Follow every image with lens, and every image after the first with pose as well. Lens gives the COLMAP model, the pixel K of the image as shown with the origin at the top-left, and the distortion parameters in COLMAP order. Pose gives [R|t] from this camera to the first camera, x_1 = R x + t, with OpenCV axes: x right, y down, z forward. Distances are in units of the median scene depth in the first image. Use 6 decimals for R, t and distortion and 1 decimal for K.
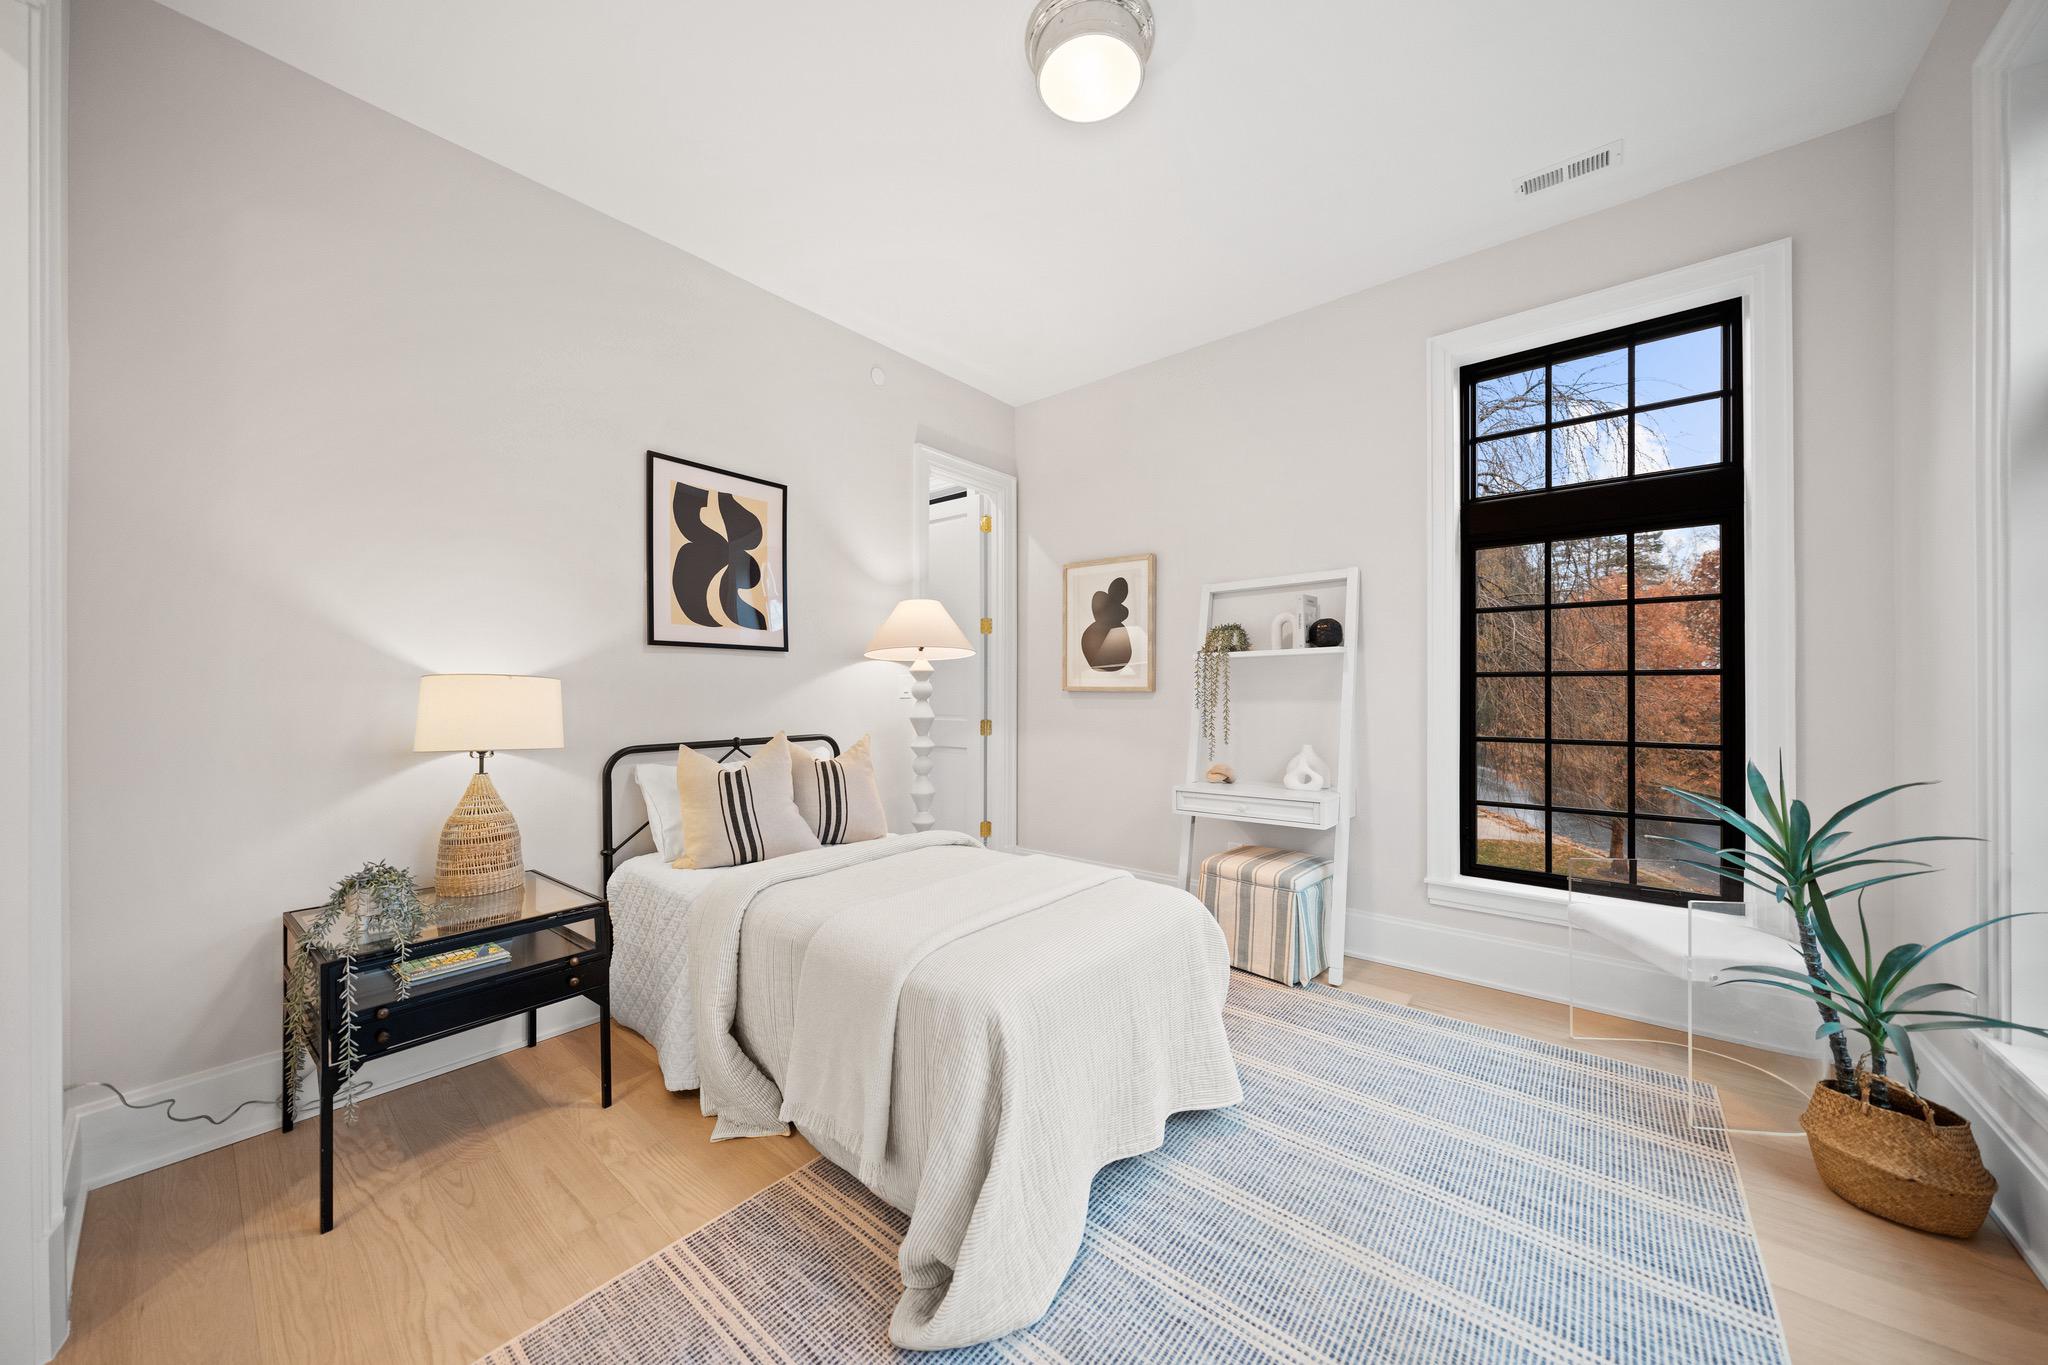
lens RADIAL K [[703.4, 0, 1019.9], [0, 703.4, 689.4], [0, 0, 1]] dist [0.002744, 0.000232]
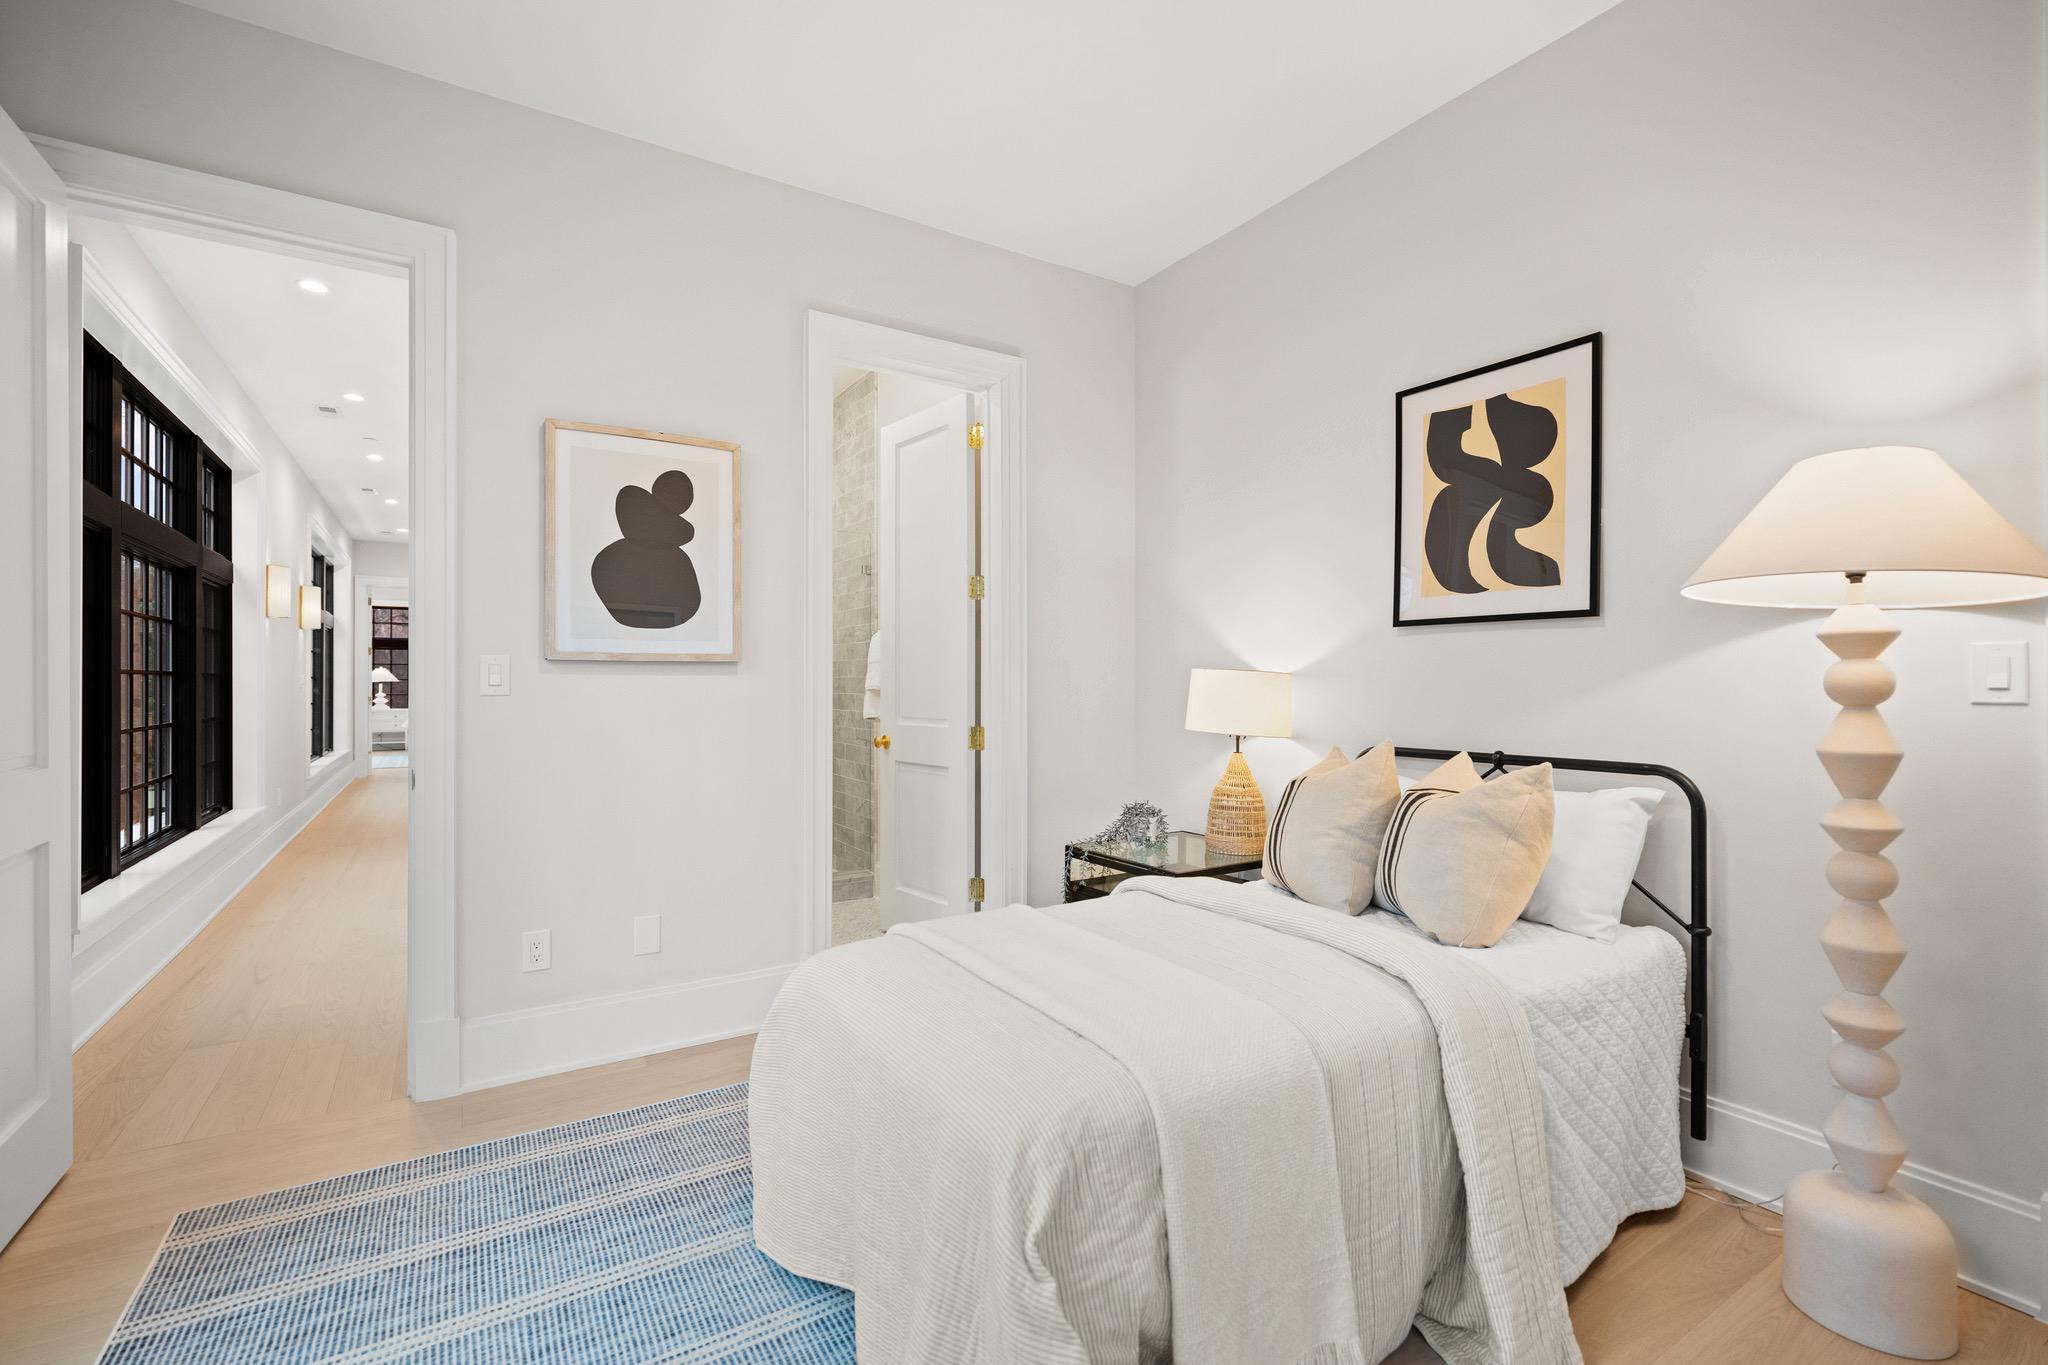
lens RADIAL K [[903.7, 0, 1022.3], [0, 903.7, 679.4], [0, 0, 1]] dist [-0.000464, 0.000169]
pose [[-0.306913, -0.002175, -0.951735, 0.589187], [0.002018, 0.999994, -0.002936, 0.000321], [0.951735, -0.002821, -0.306907, 0.860286]]
